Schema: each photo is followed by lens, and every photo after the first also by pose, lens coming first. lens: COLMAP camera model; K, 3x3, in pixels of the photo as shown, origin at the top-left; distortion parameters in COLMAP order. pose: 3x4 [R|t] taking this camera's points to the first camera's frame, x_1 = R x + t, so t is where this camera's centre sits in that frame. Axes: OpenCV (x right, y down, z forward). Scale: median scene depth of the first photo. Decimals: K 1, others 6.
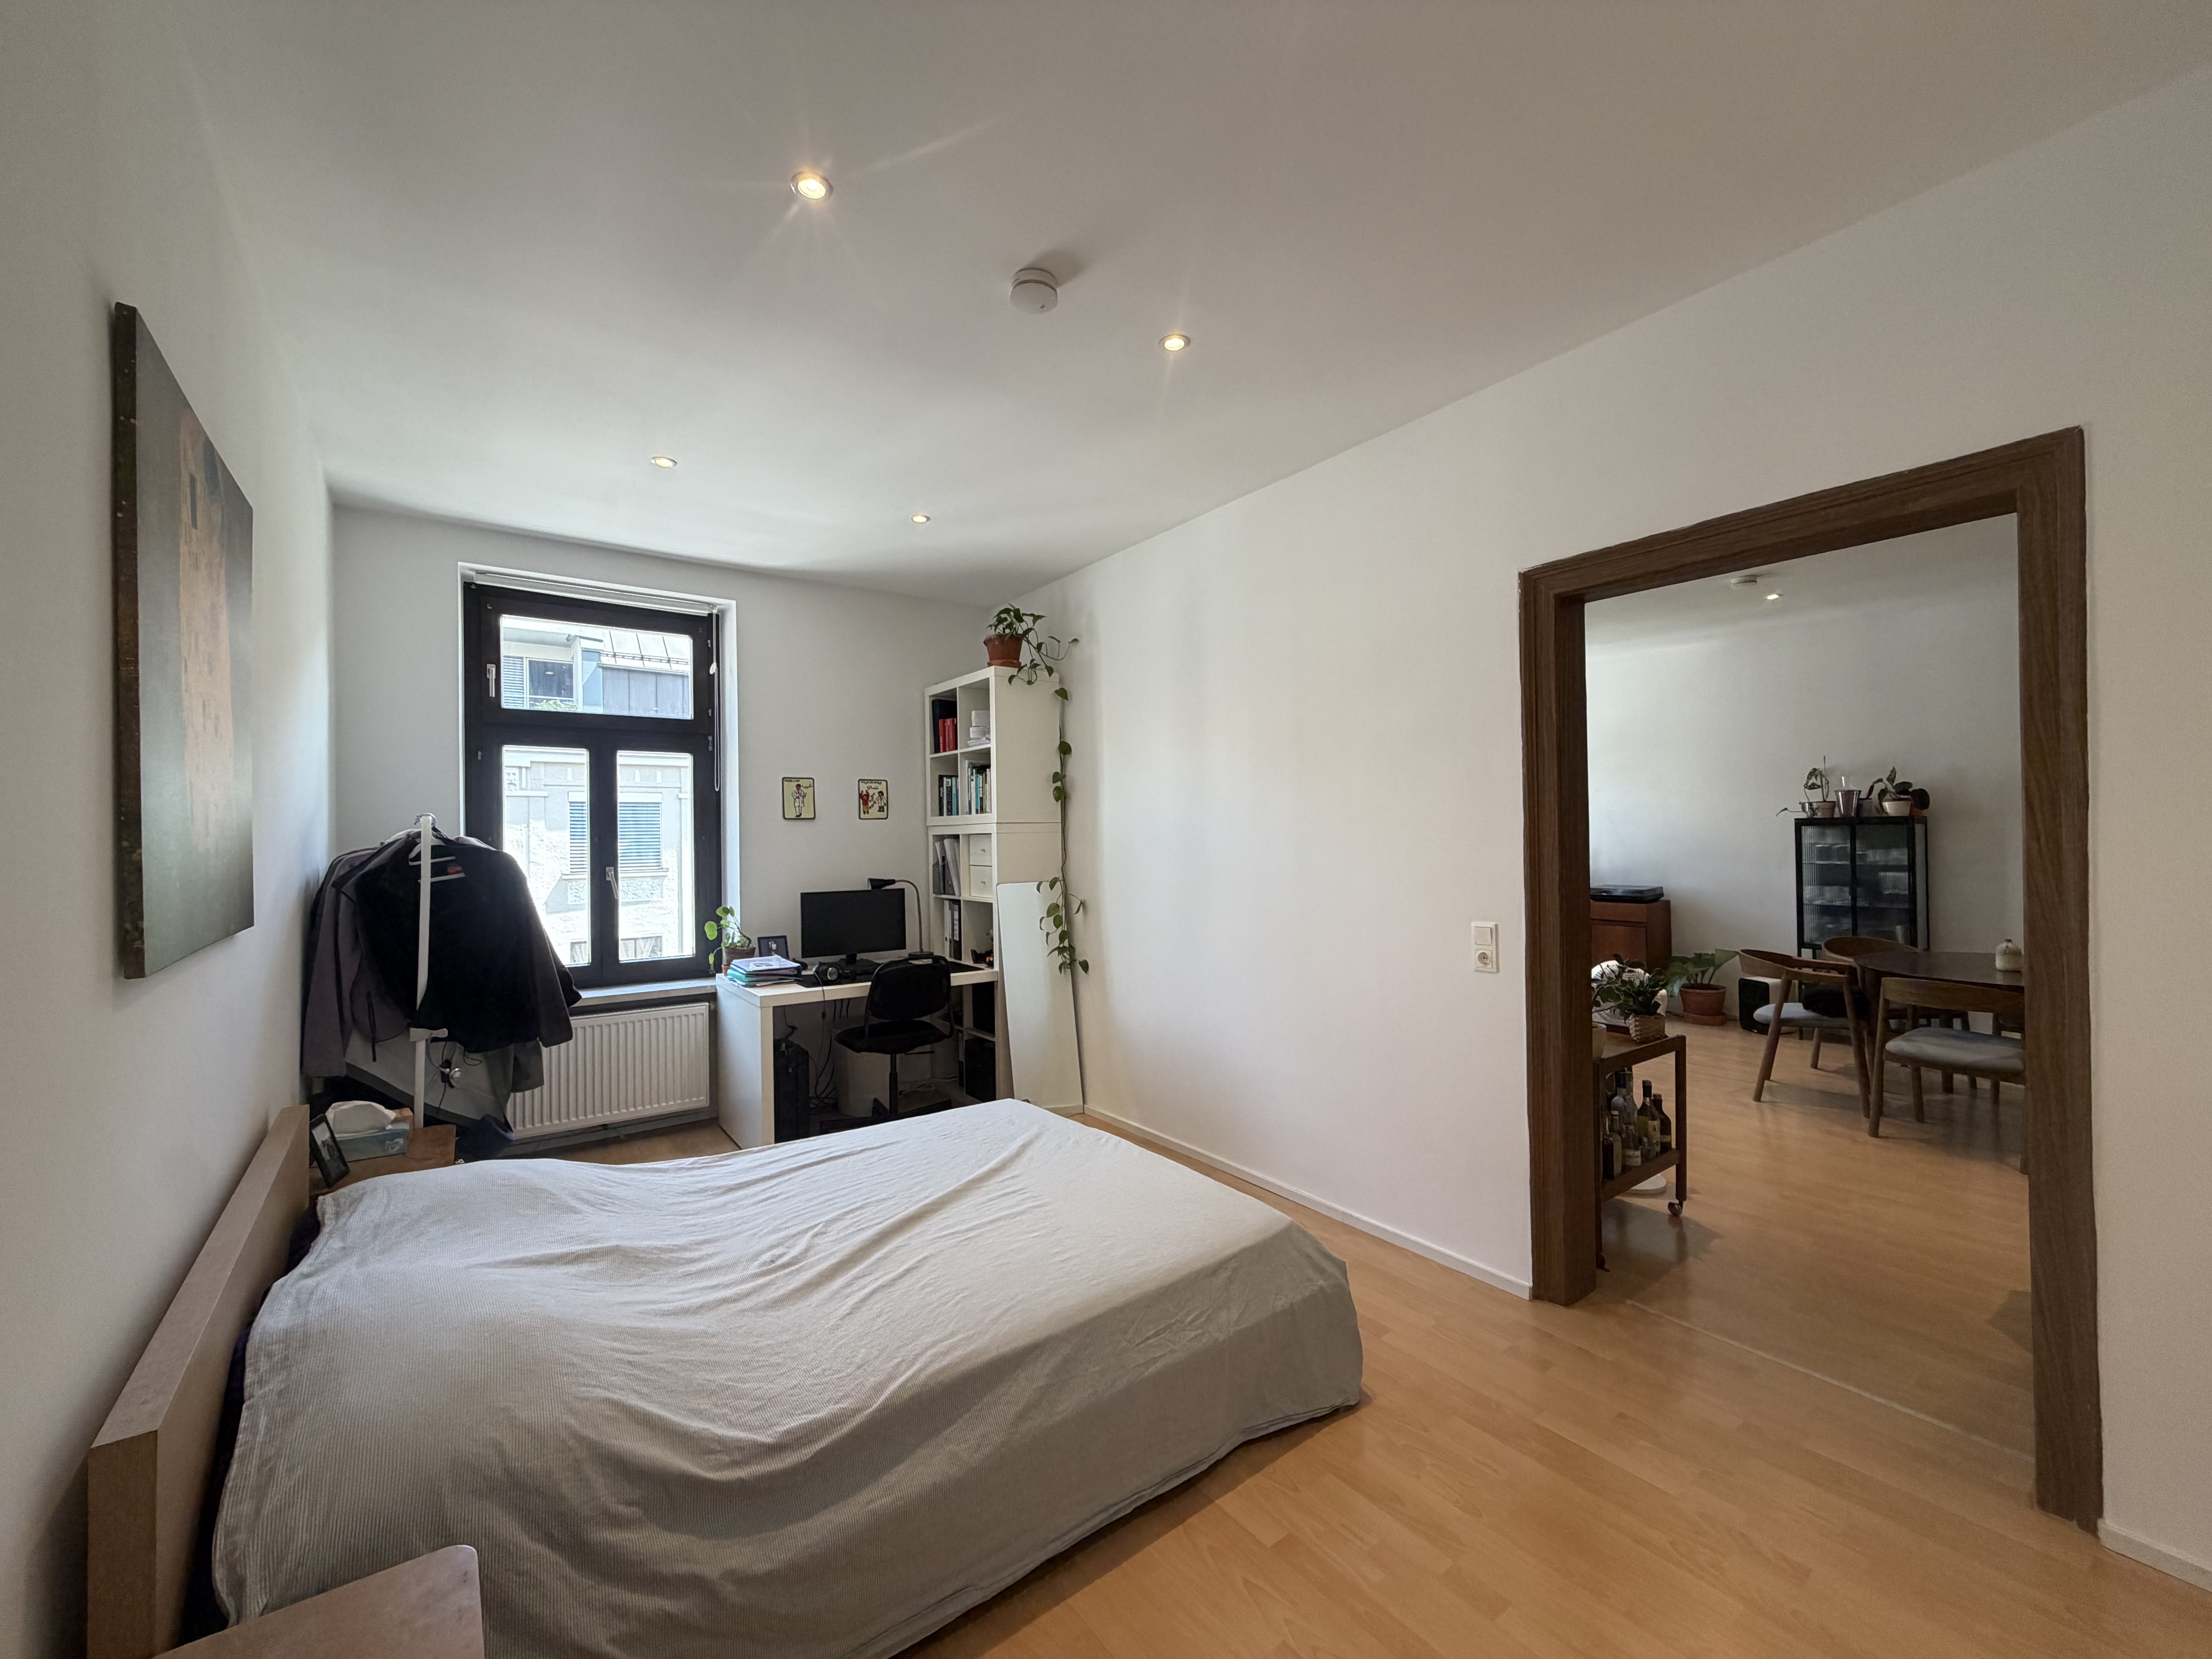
lens RADIAL K [[890.1, 0, 1102.2], [0, 890.1, 831.8], [0, 0, 1]] dist [0.001811, -0.002027]
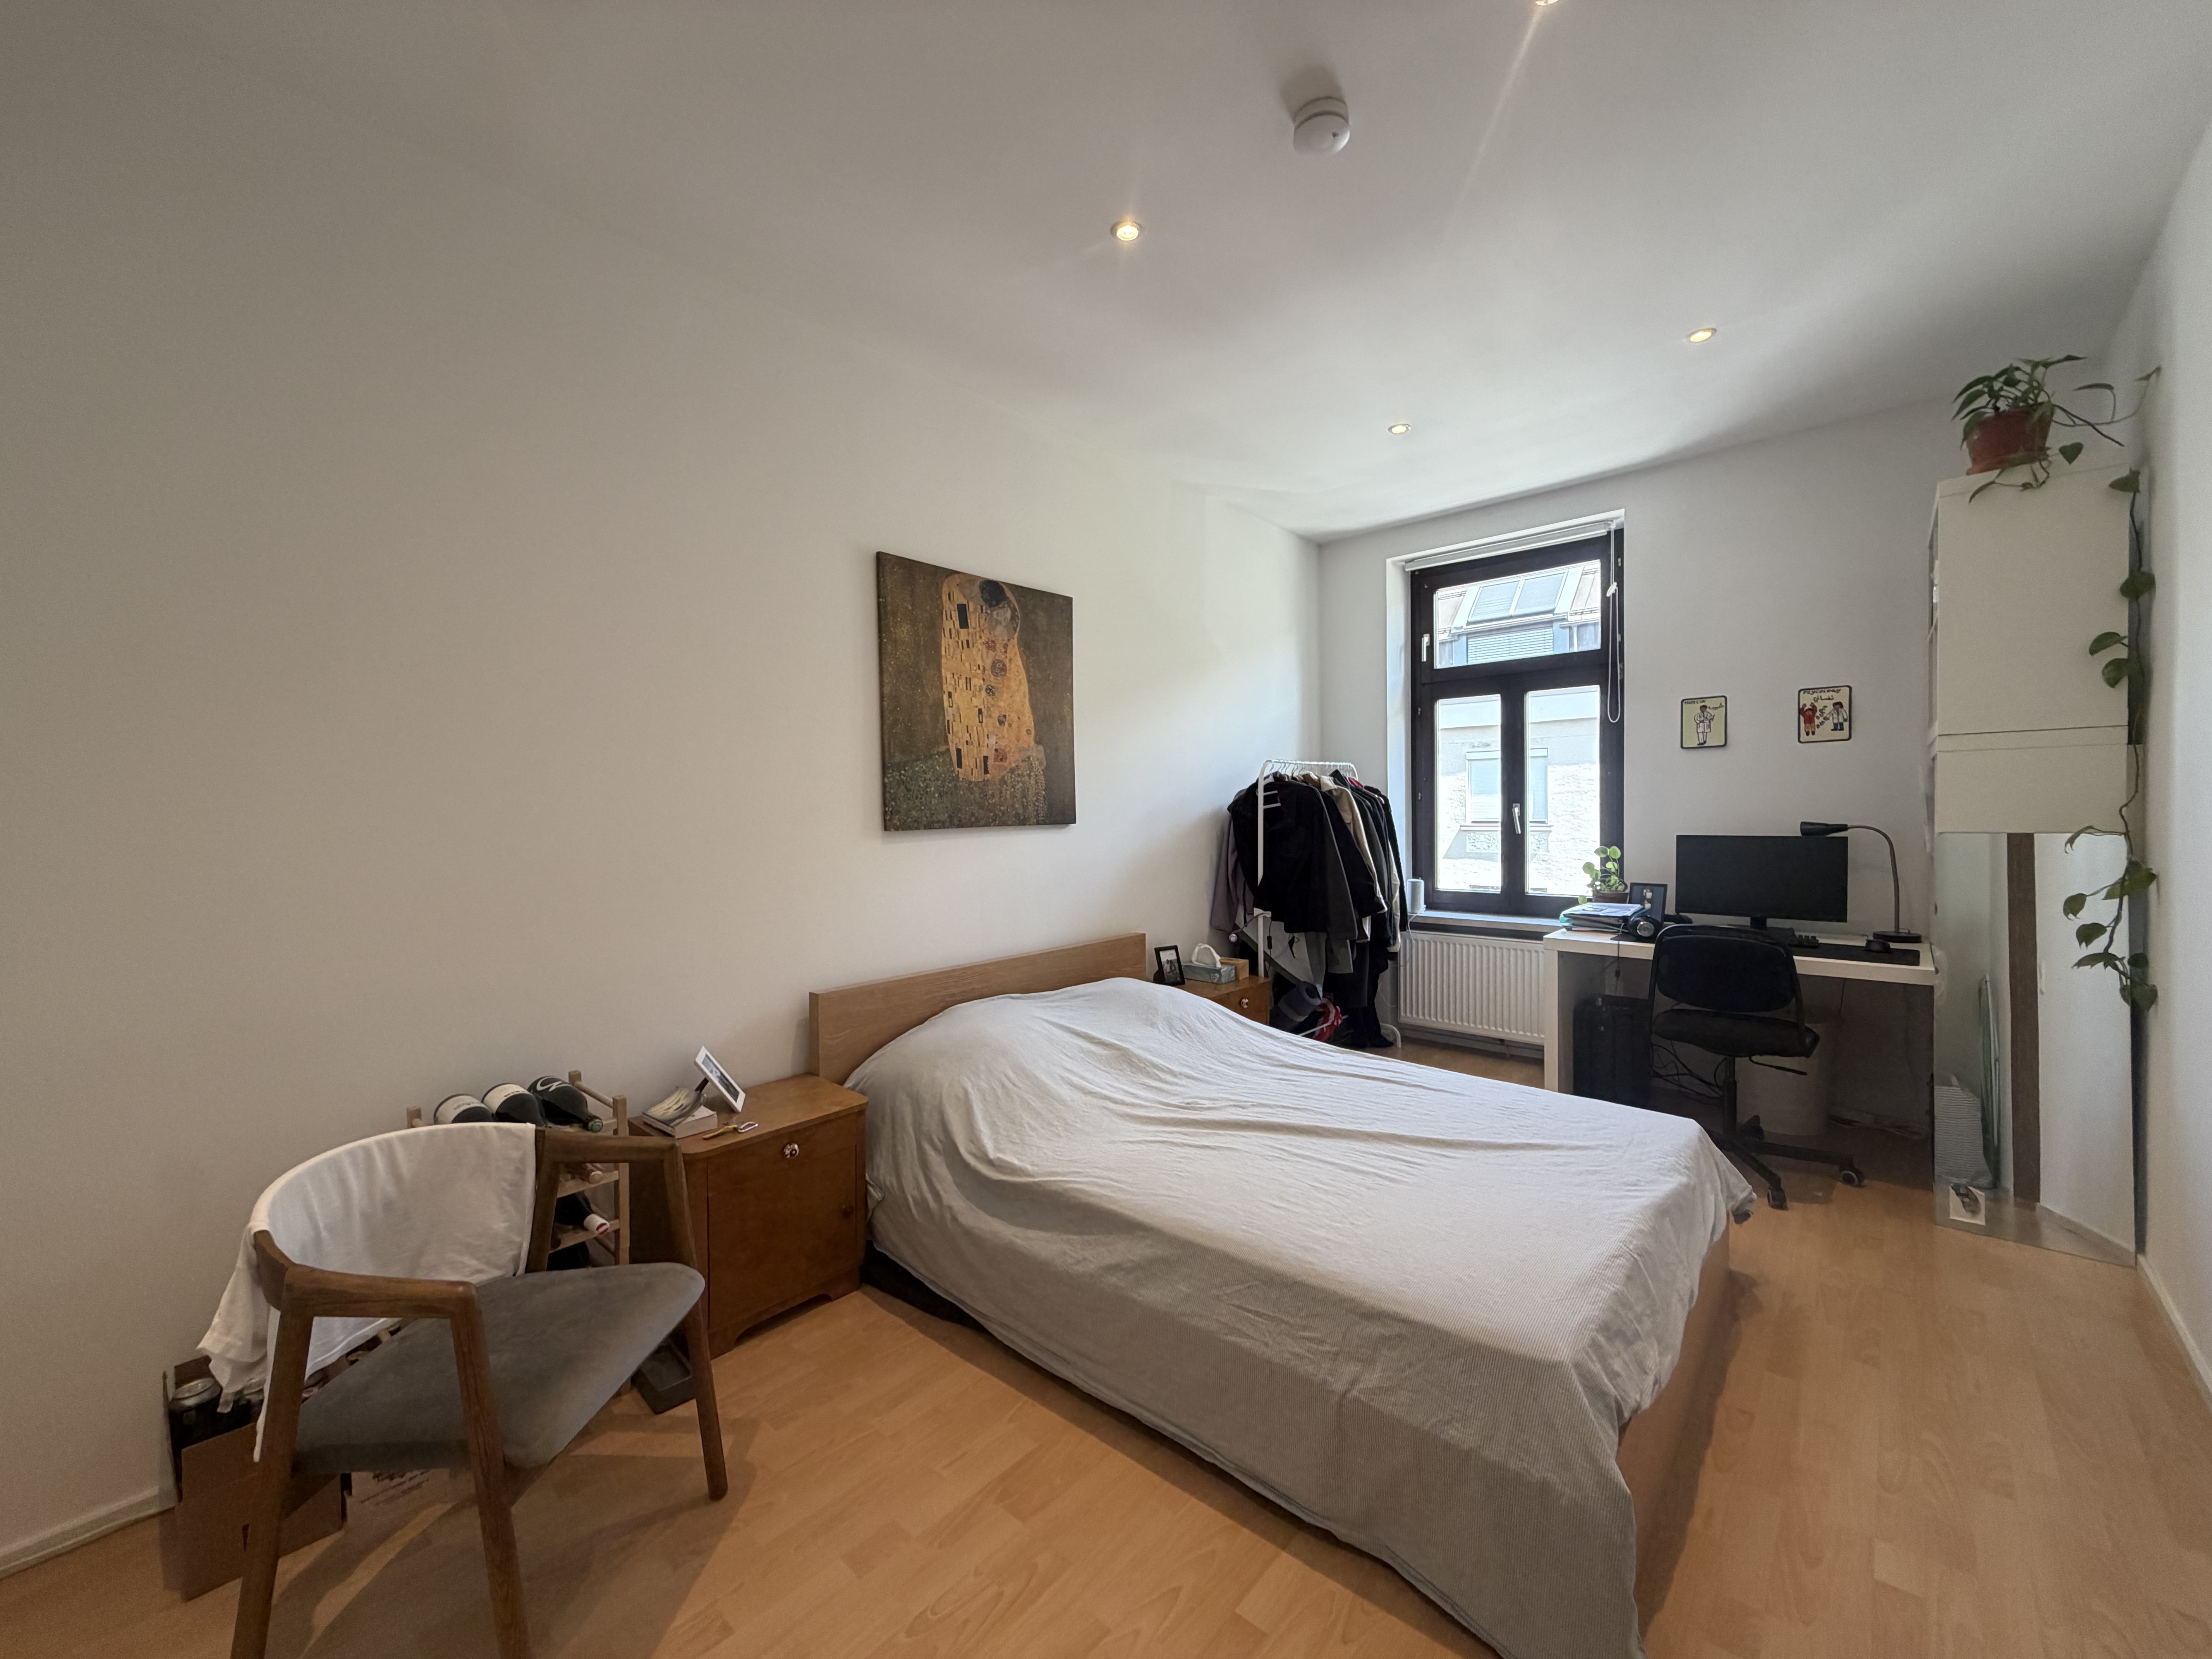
lens RADIAL K [[890.1, 0, 1102.2], [0, 890.1, 831.8], [0, 0, 1]] dist [0.001811, -0.002027]
pose [[0.189960, 0.033853, -0.981208, 0.609102], [0.019129, 0.999088, 0.038174, 0.035738], [0.981605, -0.026021, 0.189139, 0.481191]]
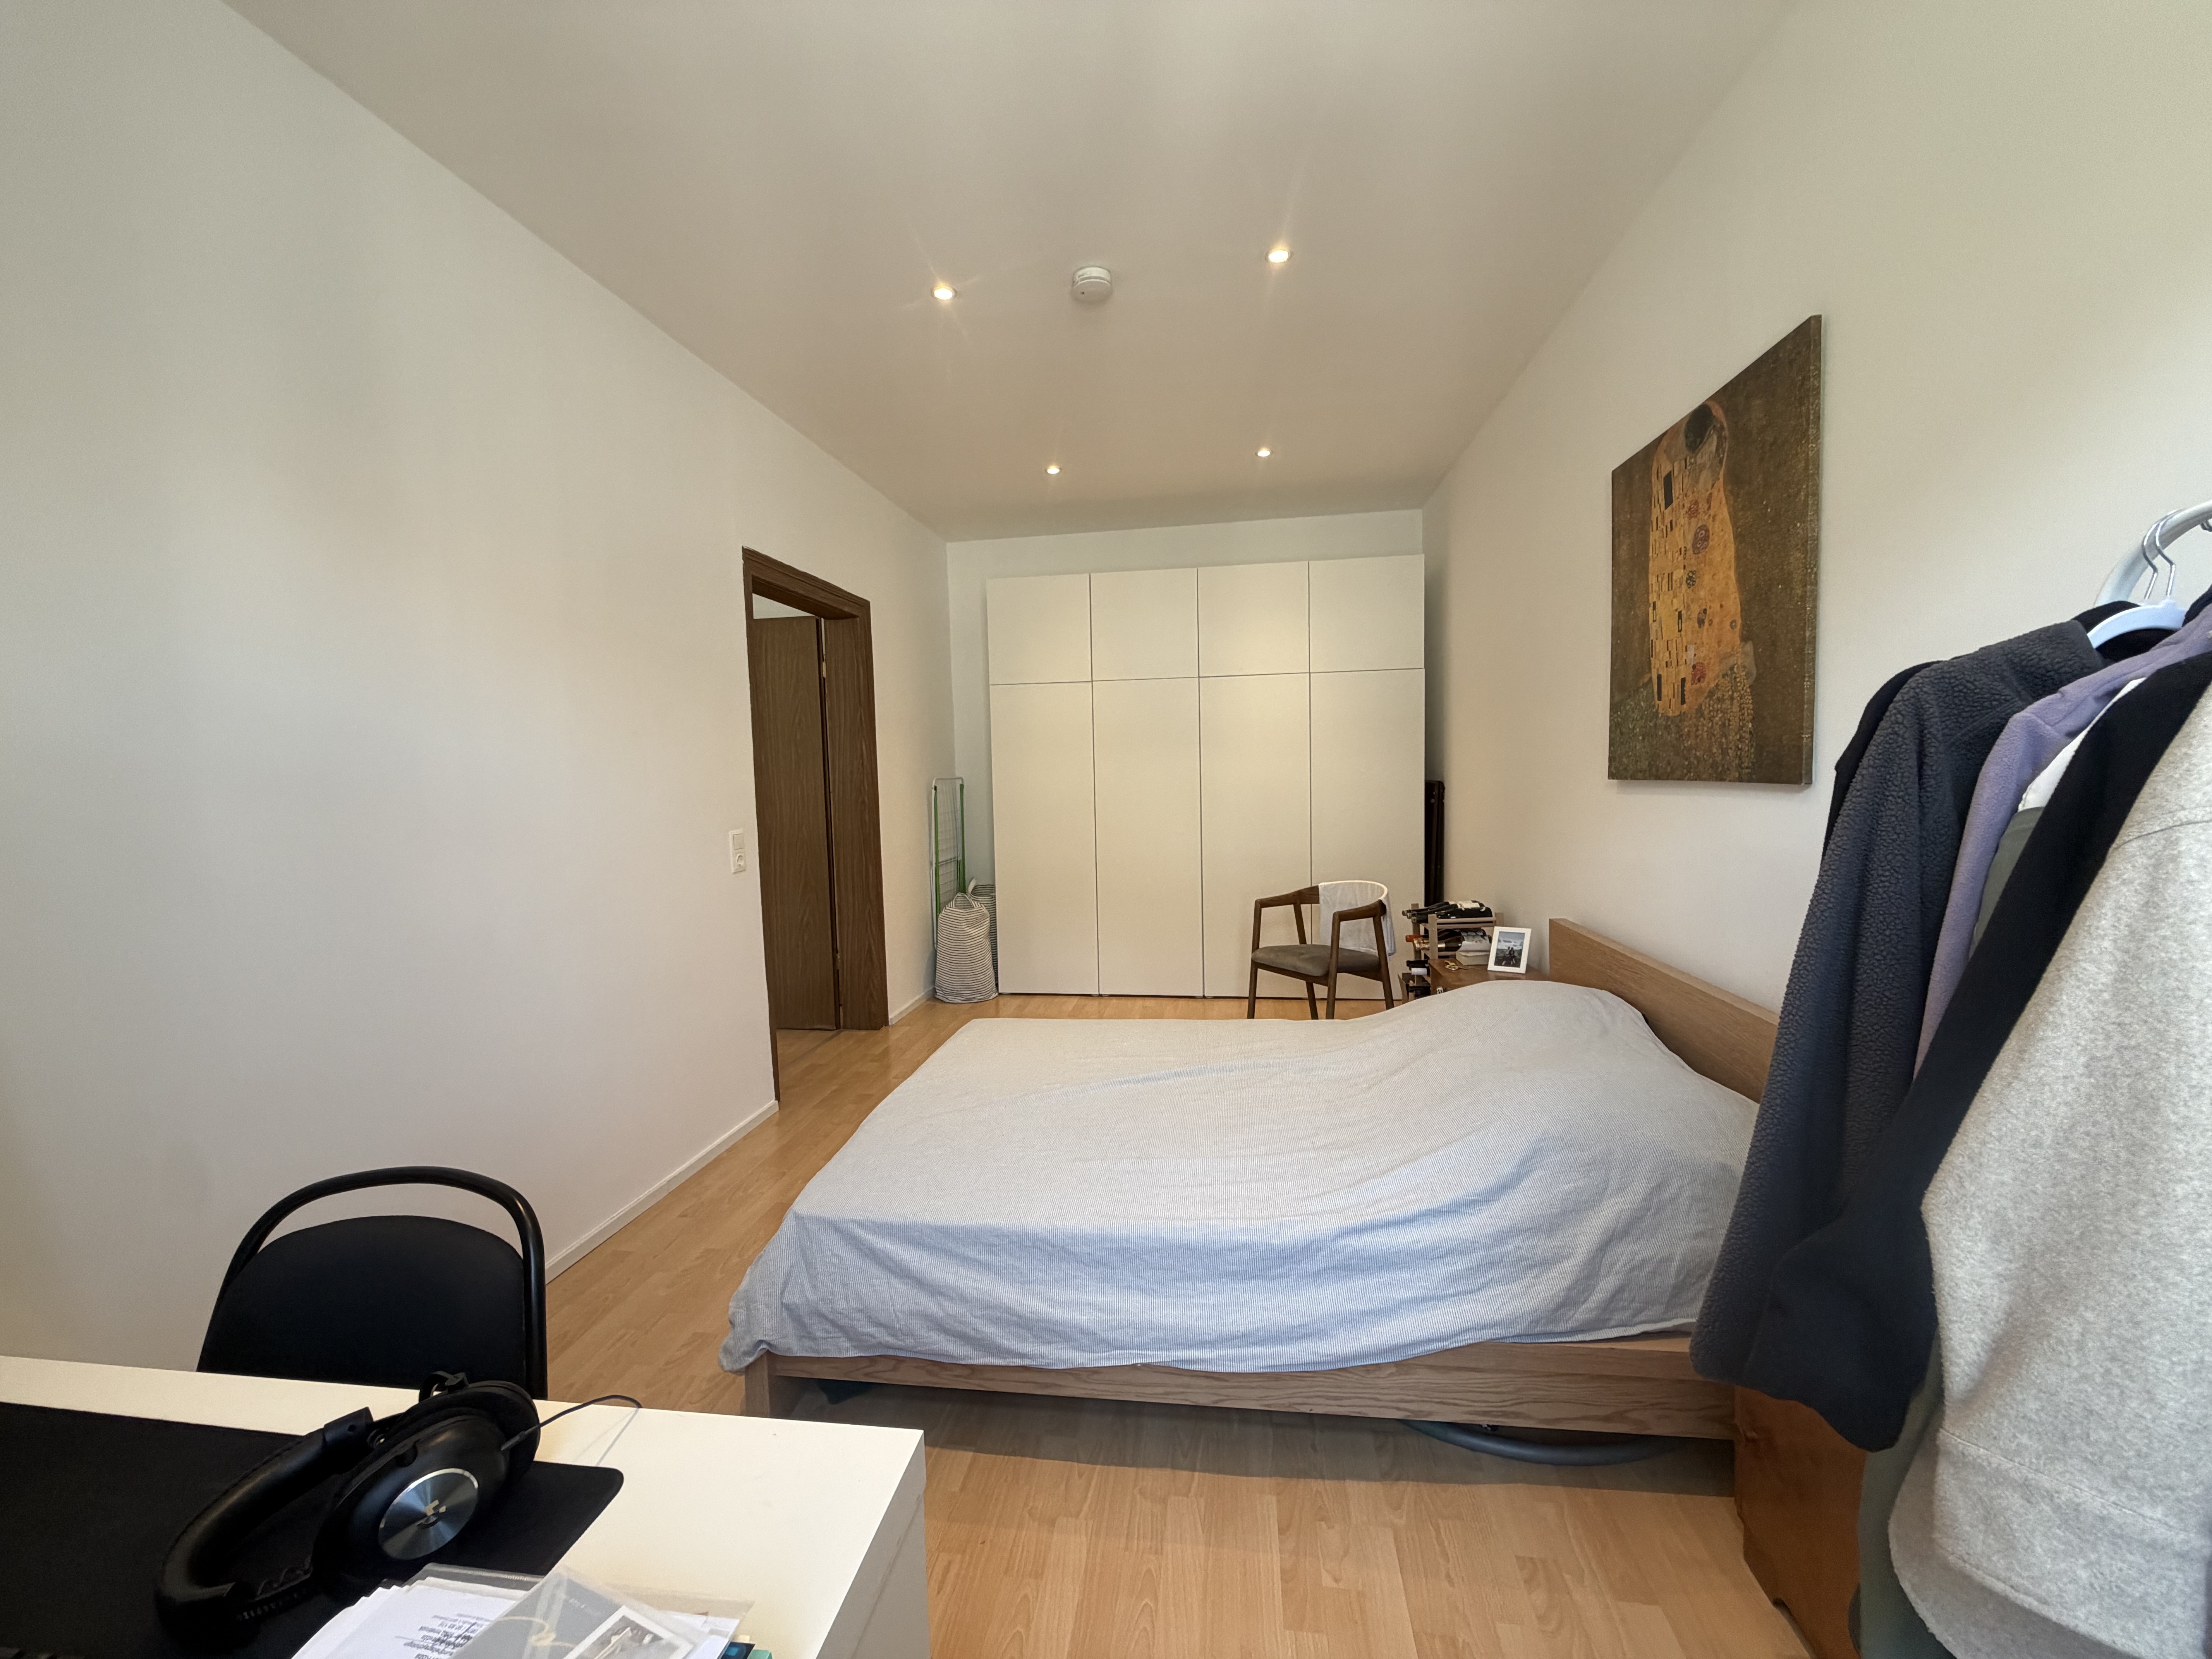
lens RADIAL K [[890.1, 0, 1102.2], [0, 890.1, 831.8], [0, 0, 1]] dist [0.001811, -0.002027]
pose [[-0.701676, -0.015662, 0.712324, -0.762490], [0.034594, 0.997830, 0.056017, 0.053837], [-0.711656, 0.063948, -0.699612, 1.497457]]
